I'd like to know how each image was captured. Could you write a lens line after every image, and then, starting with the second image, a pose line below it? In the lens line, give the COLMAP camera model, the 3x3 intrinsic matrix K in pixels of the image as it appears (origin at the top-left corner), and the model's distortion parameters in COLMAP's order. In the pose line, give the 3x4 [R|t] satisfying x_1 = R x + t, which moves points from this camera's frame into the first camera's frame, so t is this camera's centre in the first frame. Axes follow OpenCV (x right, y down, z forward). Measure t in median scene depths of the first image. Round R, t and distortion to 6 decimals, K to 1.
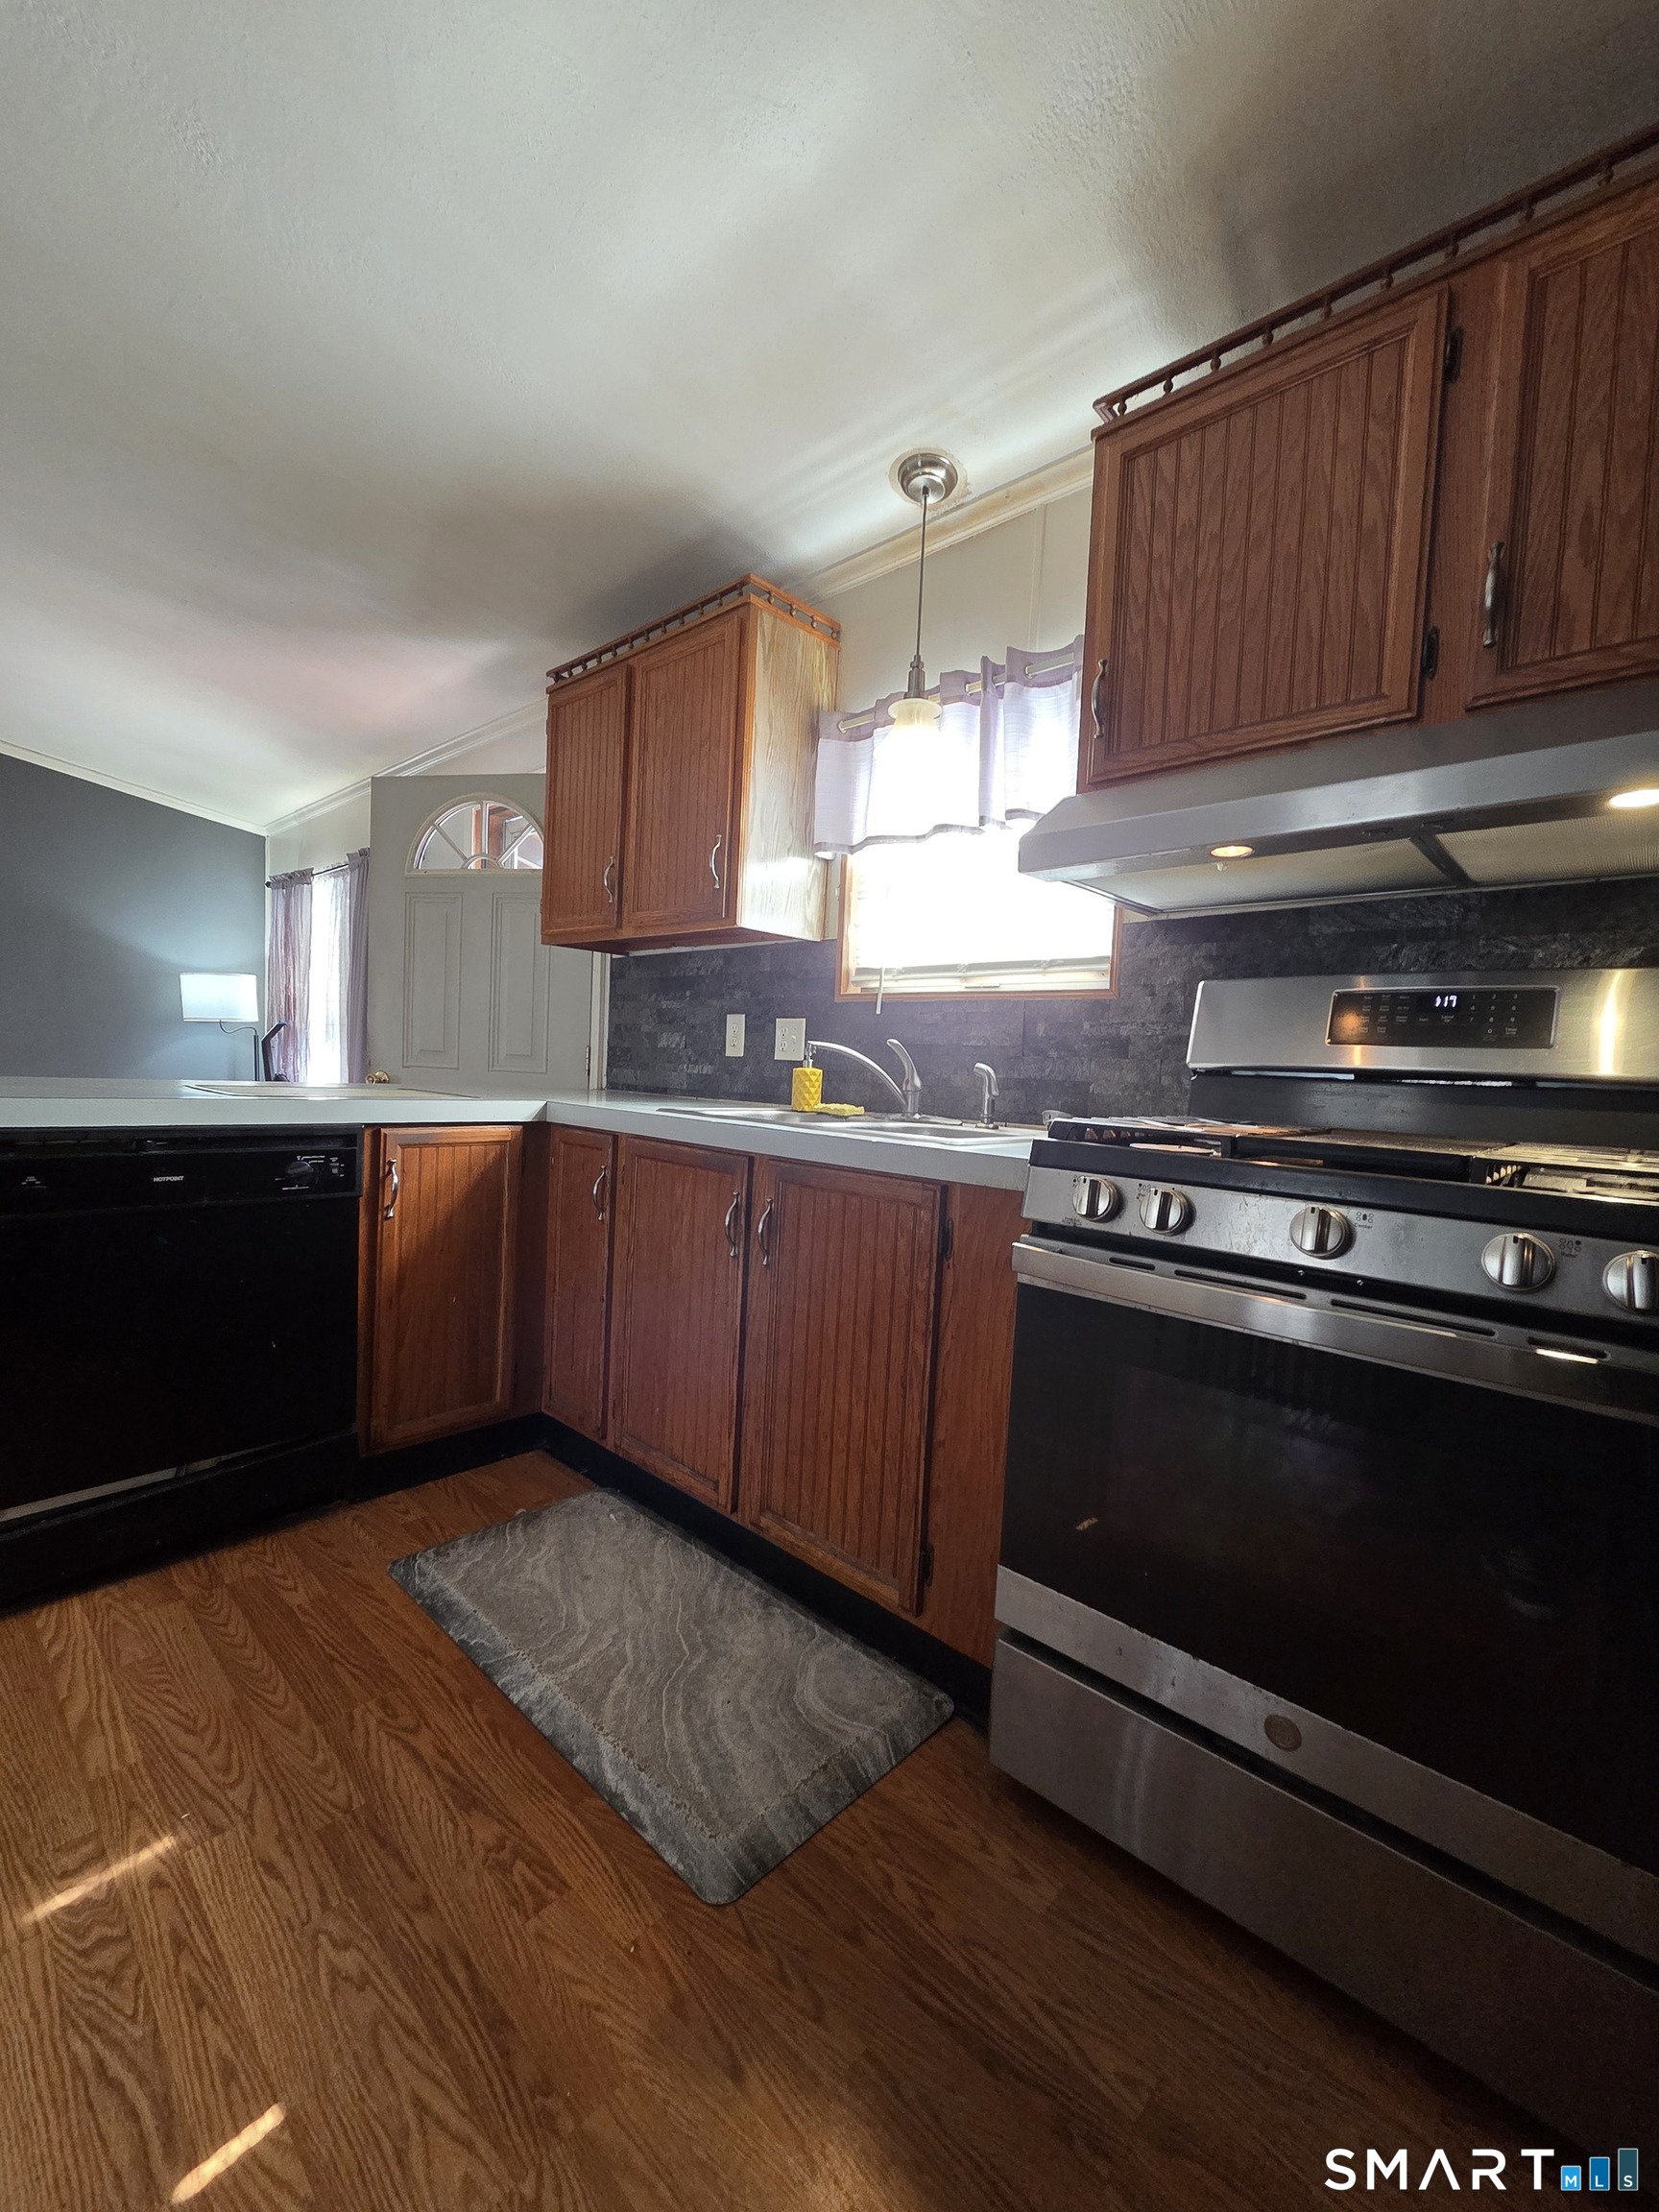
lens RADIAL K [[902.8, 0, 810.4], [0, 902.8, 1106.7], [0, 0, 1]] dist [0.005019, -0.000052]
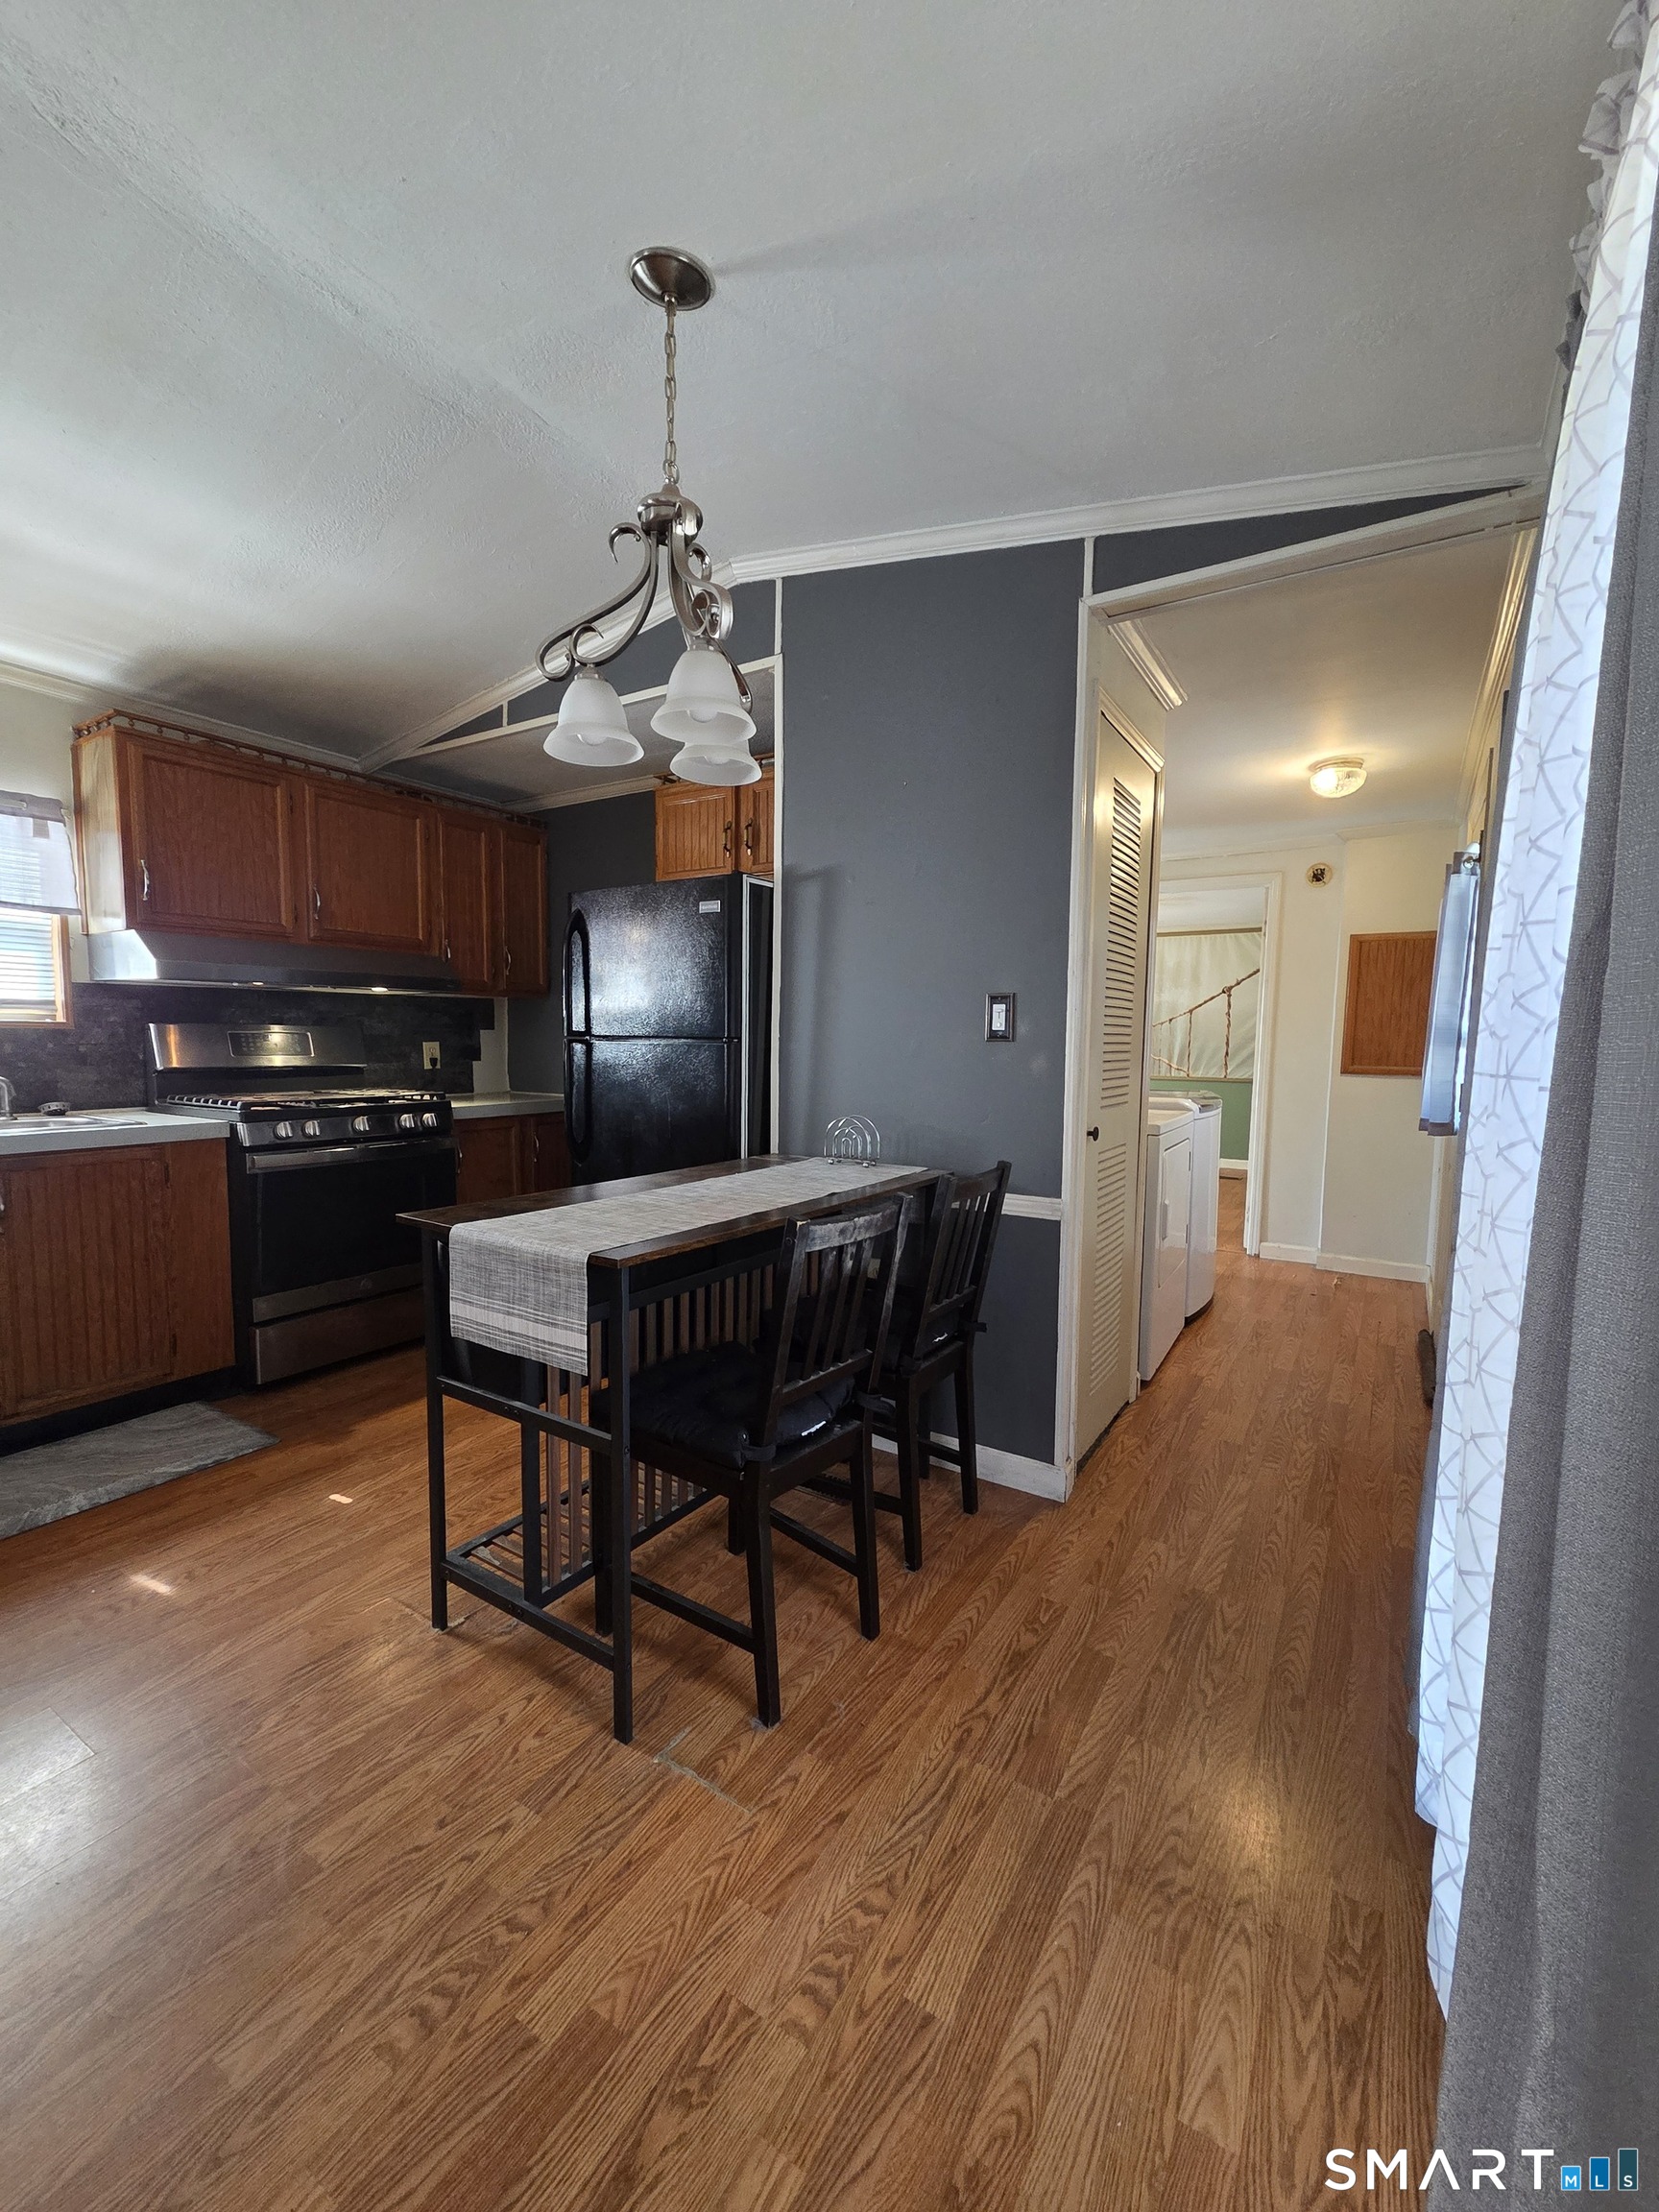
lens RADIAL K [[902.8, 0, 826.0], [0, 902.8, 1122.6], [0, 0, 1]] dist [0.005019, -0.000052]
pose [[-0.189225, -0.135322, 0.972564, -1.198242], [0.028392, 0.989290, 0.143174, -0.117268], [-0.981523, 0.054705, -0.183357, -0.011094]]
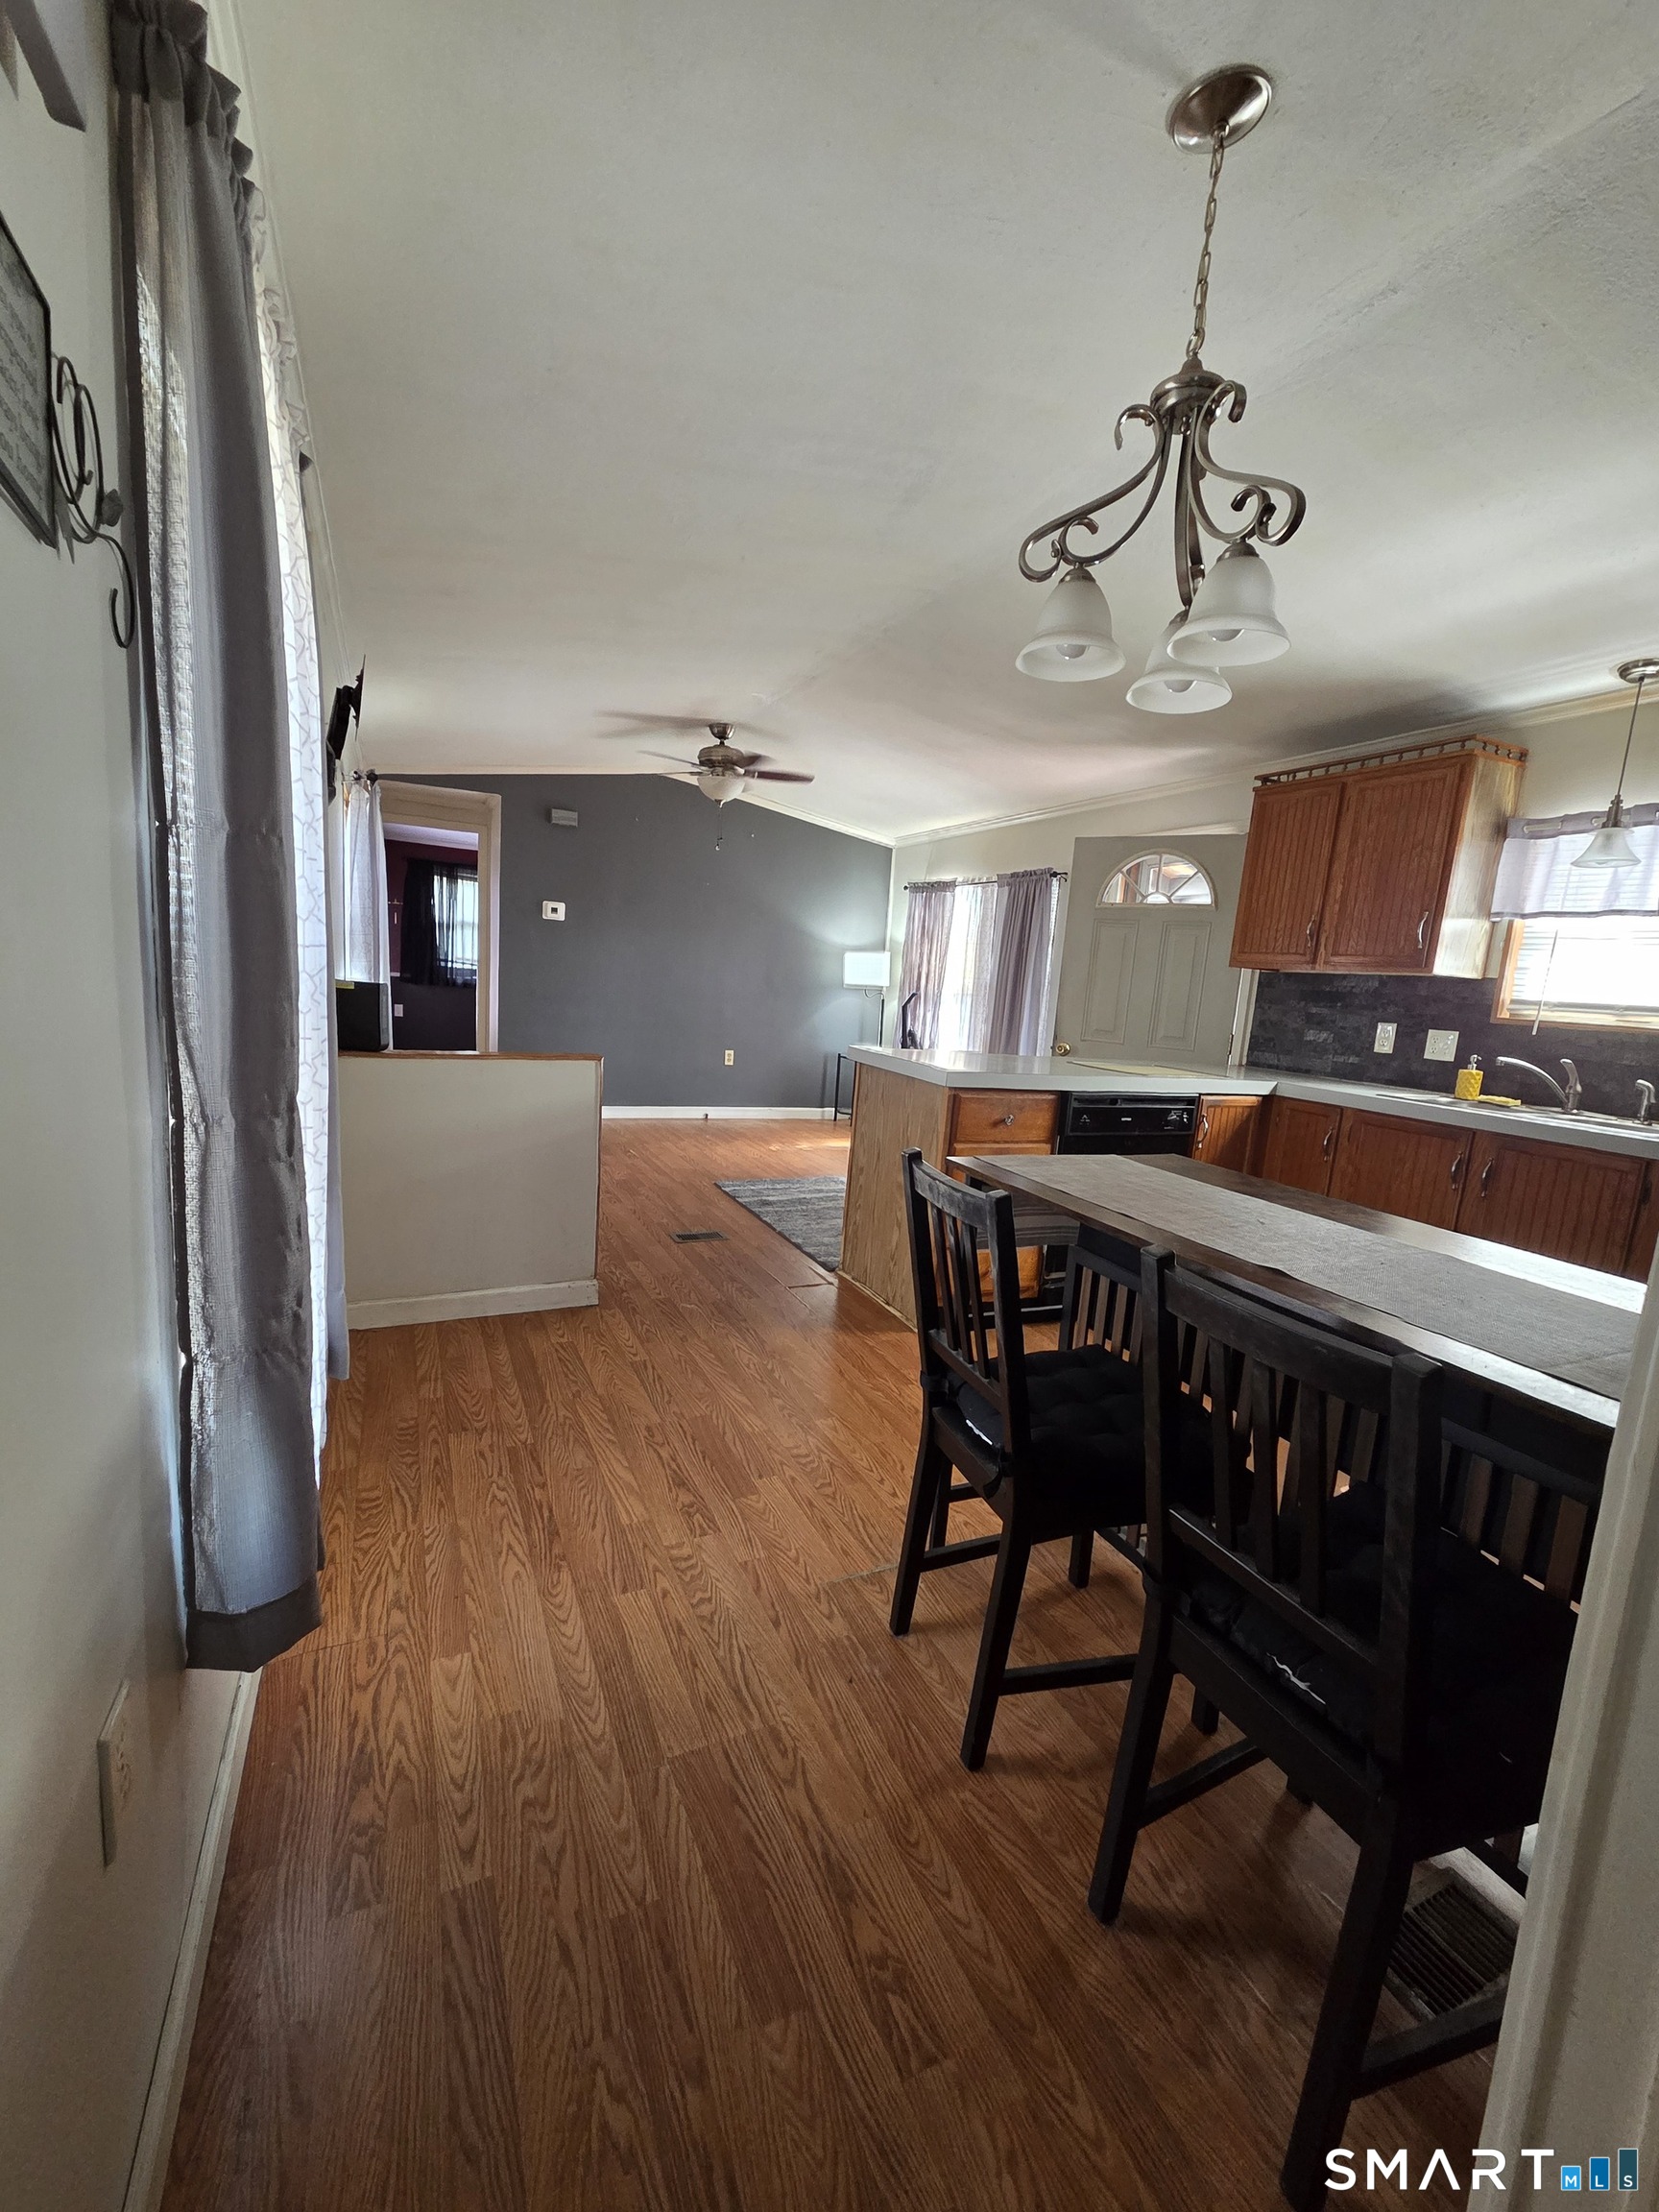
lens RADIAL K [[902.8, 0, 839.1], [0, 902.8, 1114.9], [0, 0, 1]] dist [0.005019, -0.000052]
pose [[0.934153, 0.077568, -0.348340, -0.433250], [-0.050108, 0.994932, 0.087176, -0.045939], [0.353336, -0.063981, 0.933306, -0.715517]]
